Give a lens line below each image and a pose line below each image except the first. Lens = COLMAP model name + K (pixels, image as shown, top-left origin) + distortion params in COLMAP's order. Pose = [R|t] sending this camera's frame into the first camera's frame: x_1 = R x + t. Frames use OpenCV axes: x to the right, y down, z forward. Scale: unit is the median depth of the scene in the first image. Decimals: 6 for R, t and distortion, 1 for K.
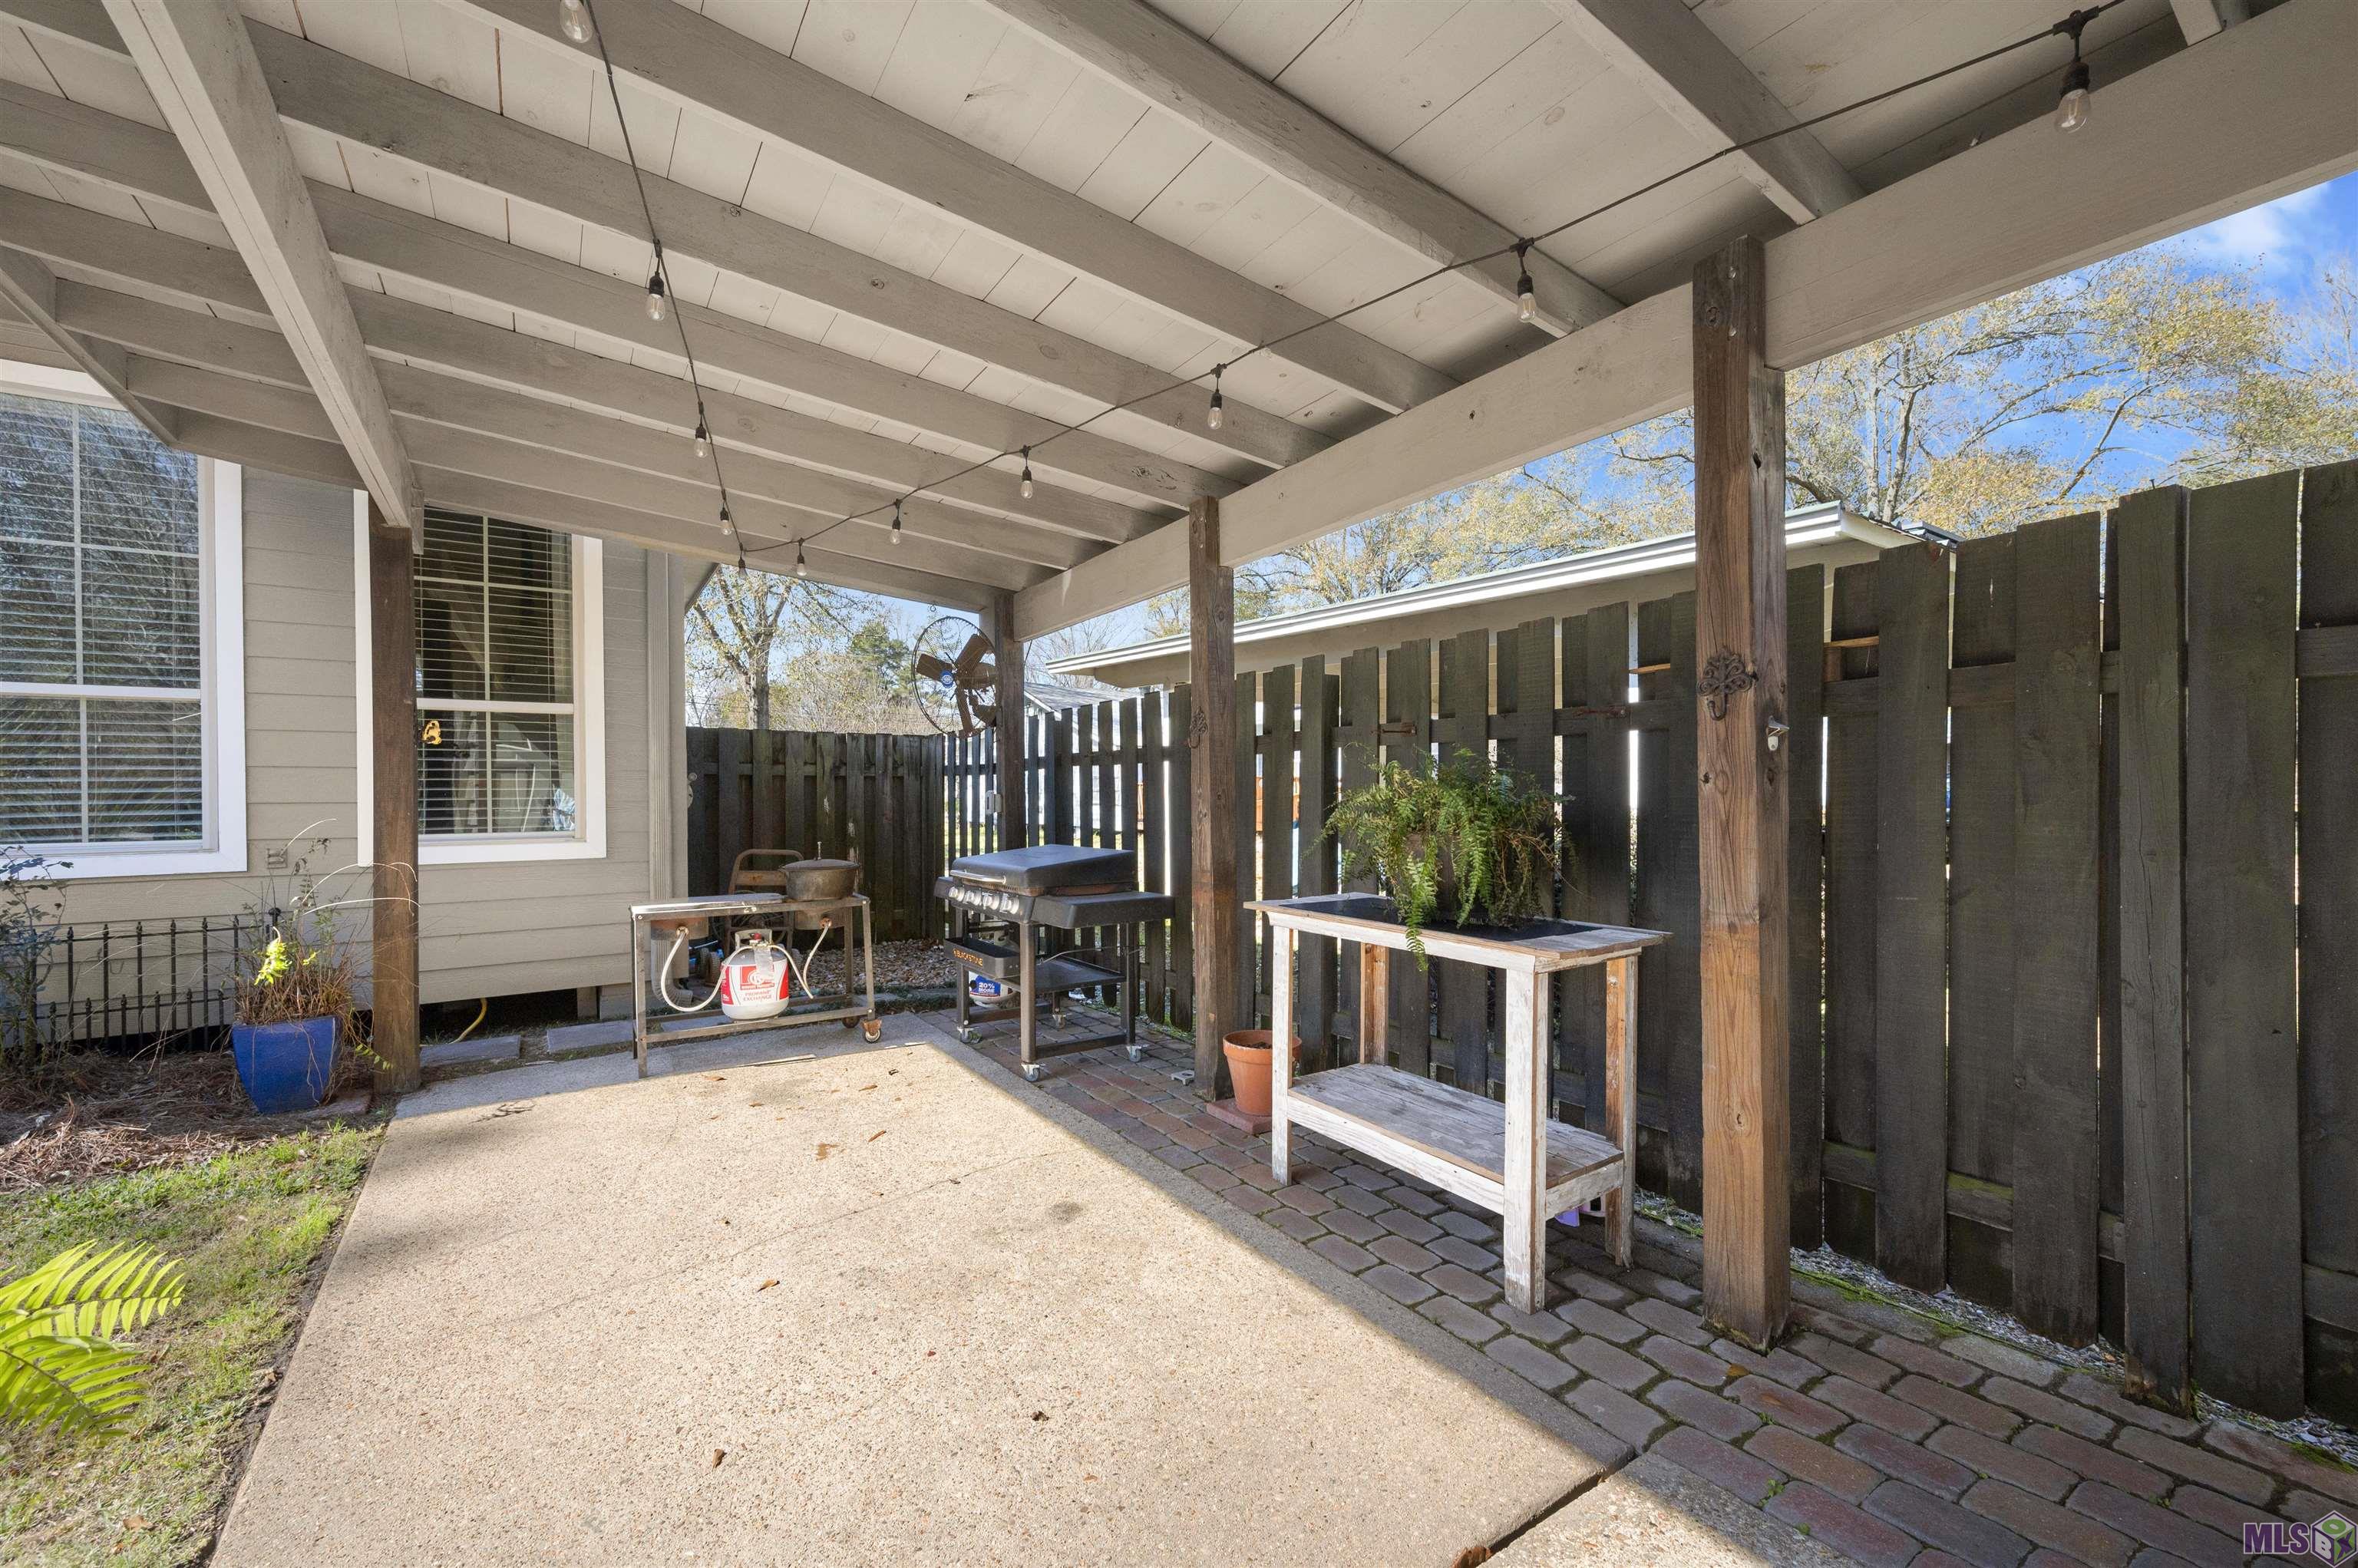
lens RADIAL K [[935.2, 0, 1170.8], [0, 935.2, 780.3], [0, 0, 1]] dist [-0.000033, -0.000344]
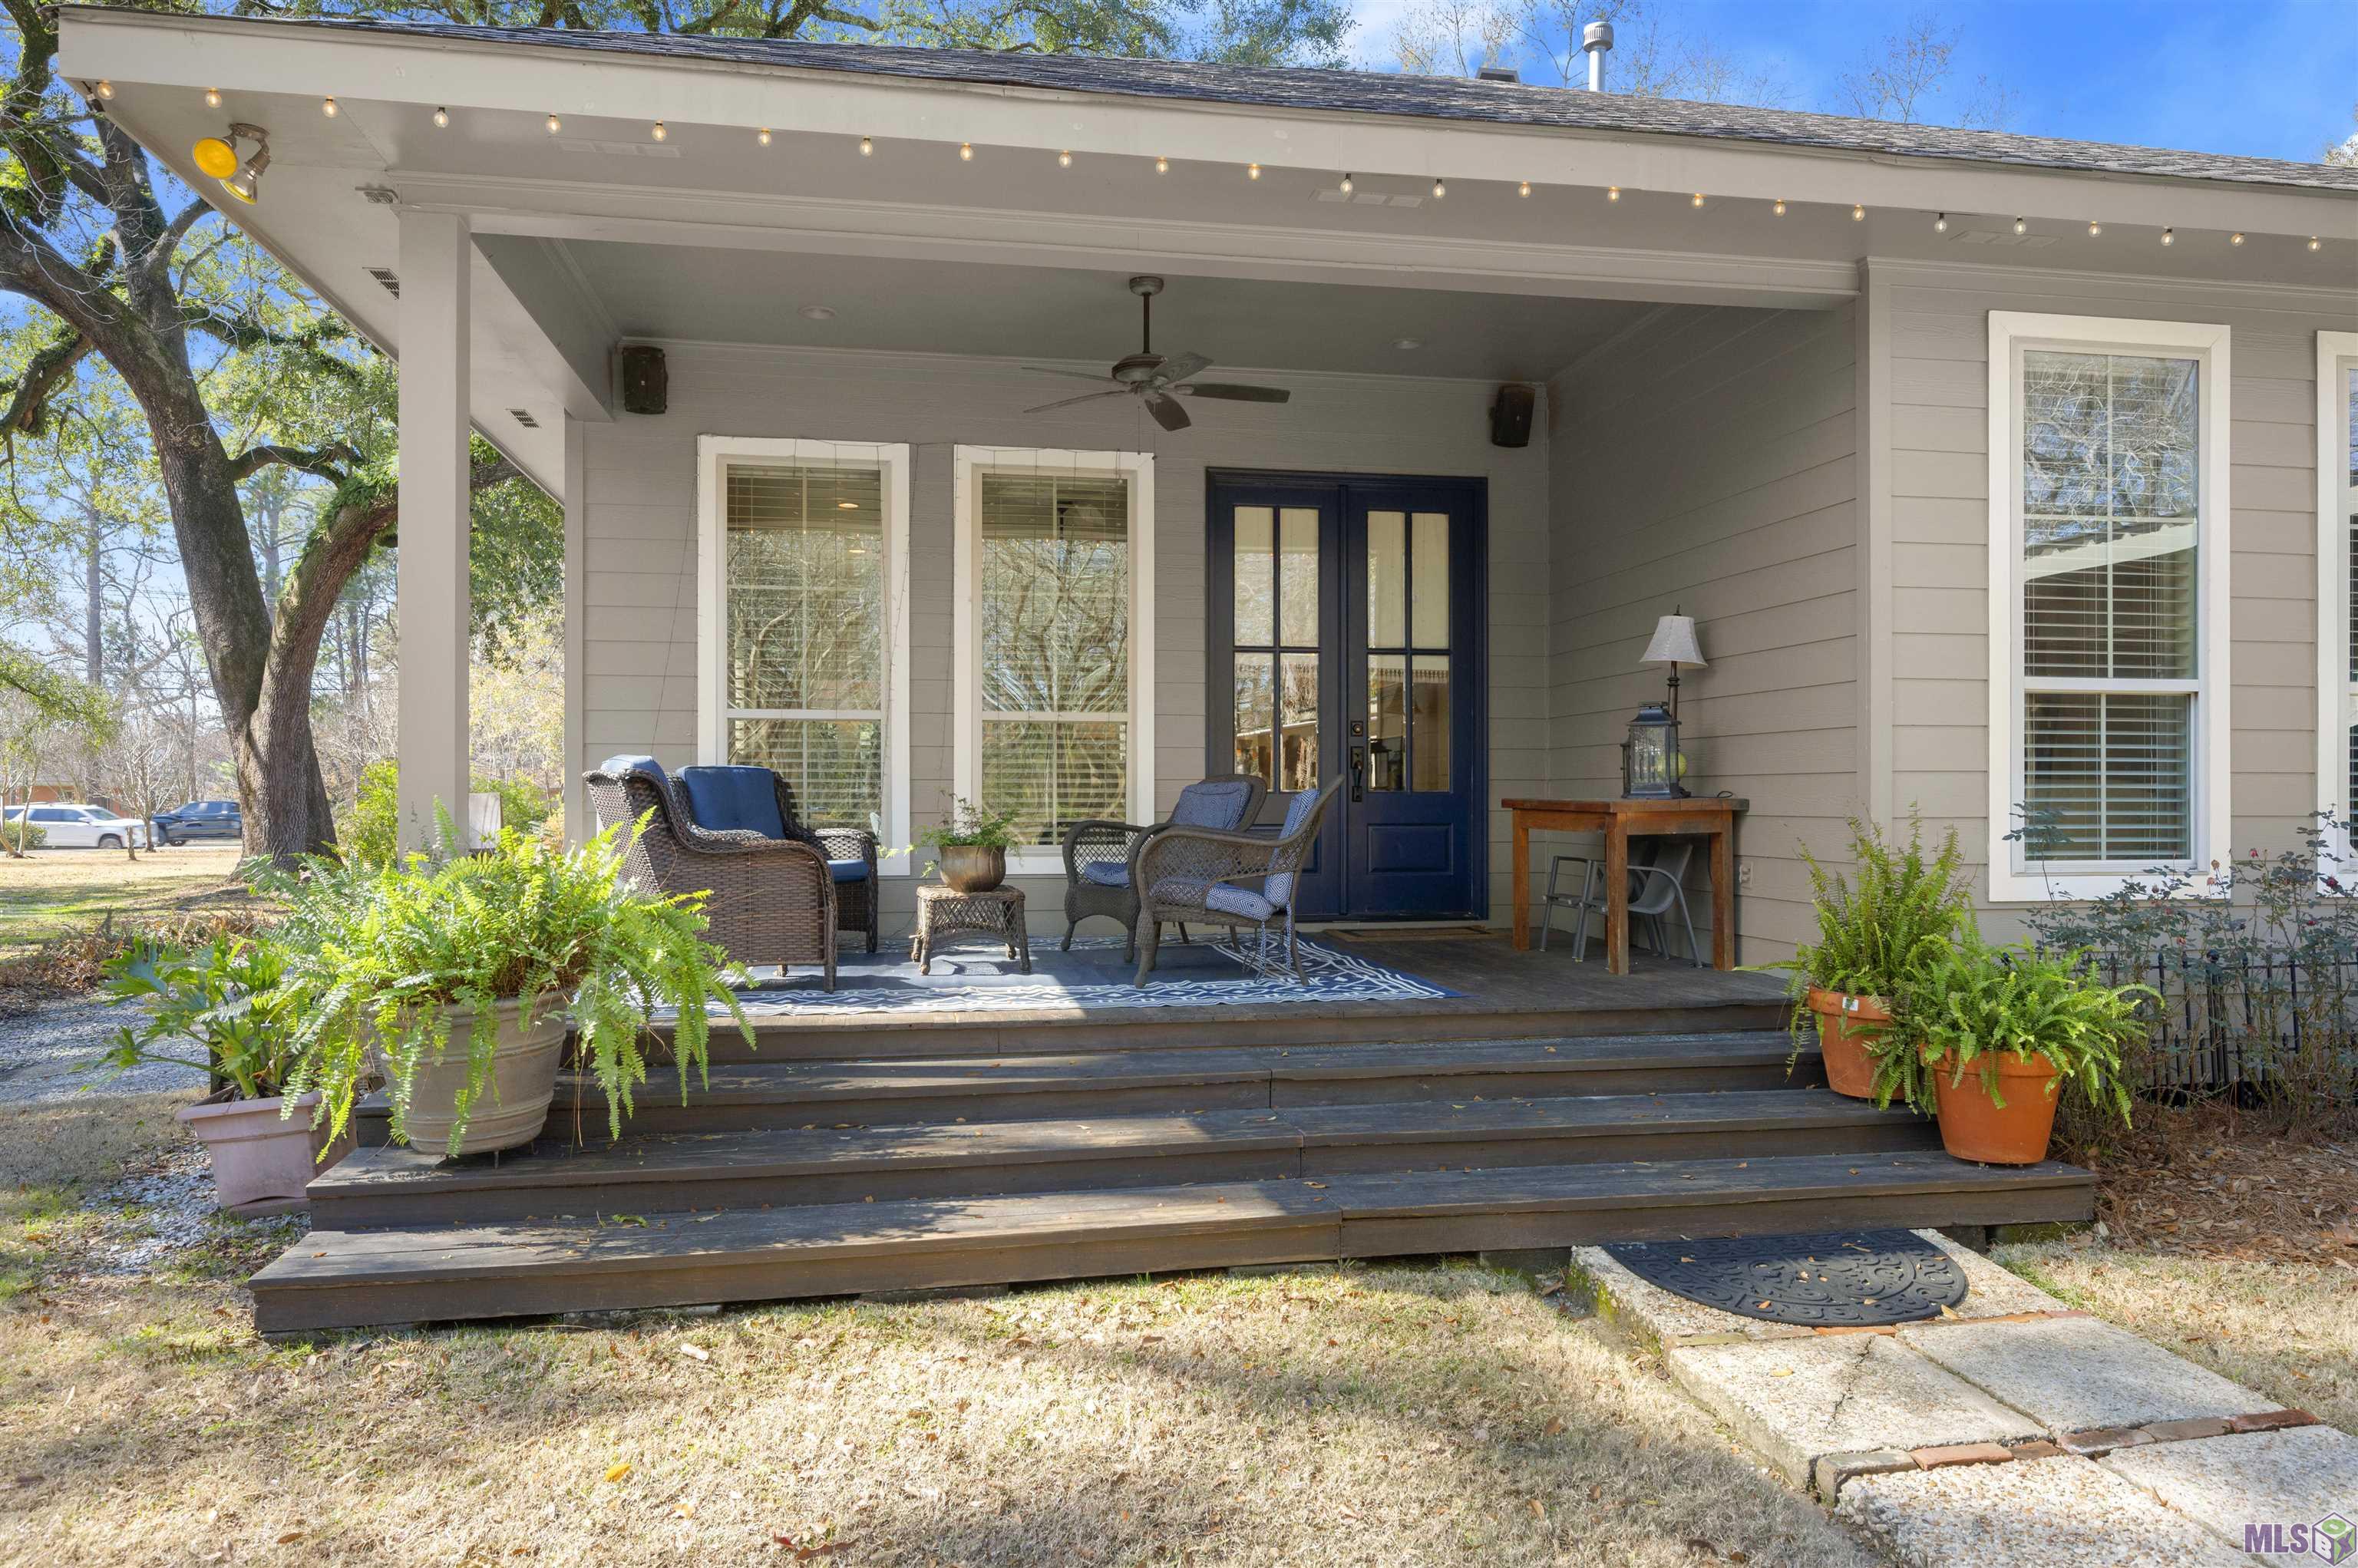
lens RADIAL K [[1576.5, 0, 1188.8], [0, 1576.5, 778.9], [0, 0, 1]] dist [-0.002239, 0.001763]
pose [[0.917042, 0.004880, -0.398760, -1.331876], [-0.003820, 0.999987, 0.003451, -0.009764], [0.398772, -0.001641, 0.917049, -0.666153]]
